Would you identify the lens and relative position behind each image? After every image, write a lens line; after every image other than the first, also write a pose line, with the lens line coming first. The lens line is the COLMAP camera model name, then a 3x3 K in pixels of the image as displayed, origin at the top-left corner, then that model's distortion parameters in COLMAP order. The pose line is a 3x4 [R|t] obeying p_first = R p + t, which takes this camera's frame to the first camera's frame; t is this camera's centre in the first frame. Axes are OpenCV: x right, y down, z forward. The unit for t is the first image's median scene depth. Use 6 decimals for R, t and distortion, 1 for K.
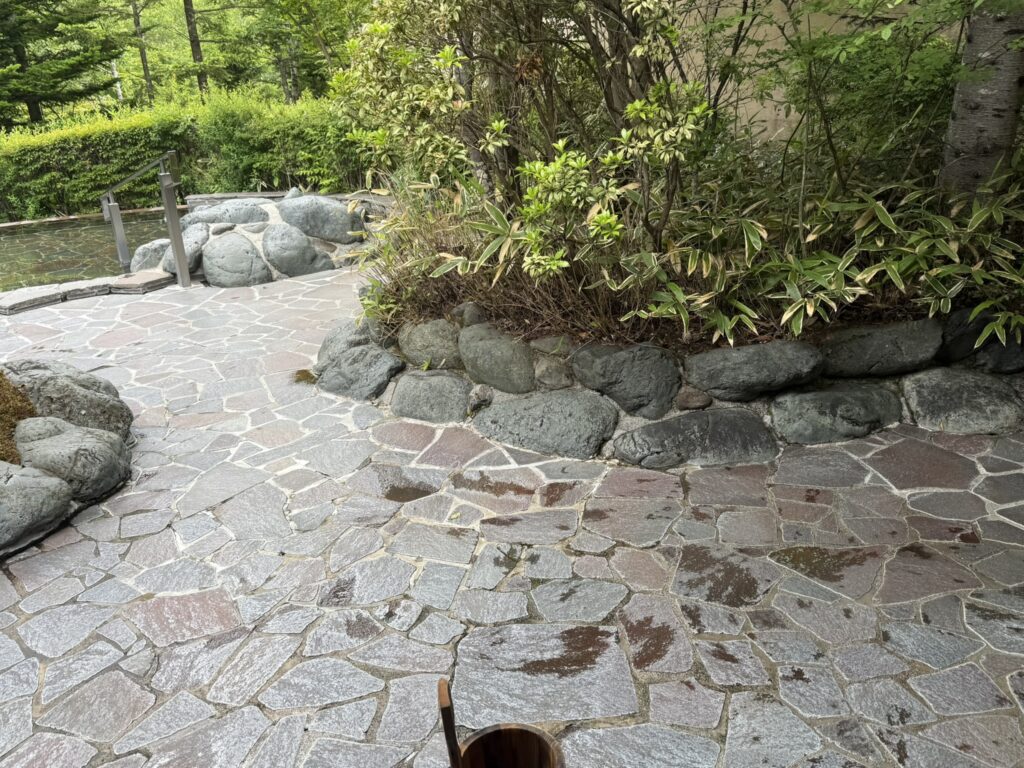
lens RADIAL K [[860.1, 0, 515.2], [0, 860.1, 386.4], [0, 0, 1]] dist [0.004396, -0.044233]
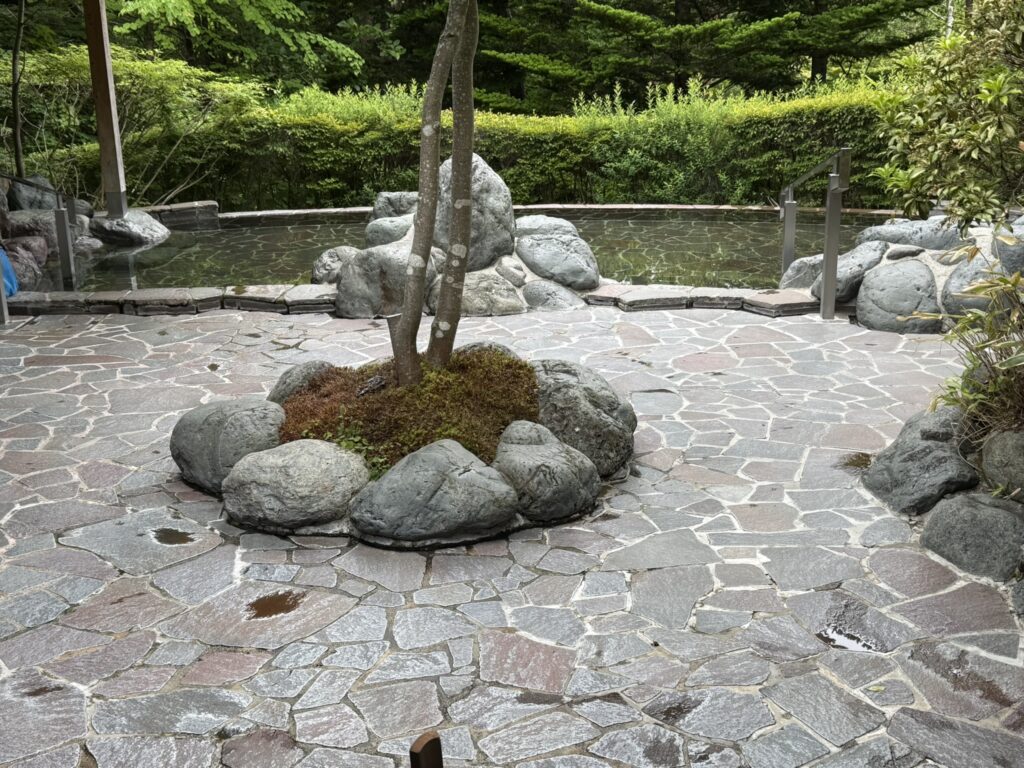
lens RADIAL K [[1273.1, 0, 513.2], [0, 1273.1, 376.9], [0, 0, 1]] dist [0.075206, 0.000000]
pose [[0.700650, 0.217862, -0.679430, 0.310169], [-0.262975, 0.964056, 0.037940, -0.049993], [0.663275, 0.152091, 0.732758, -0.036178]]
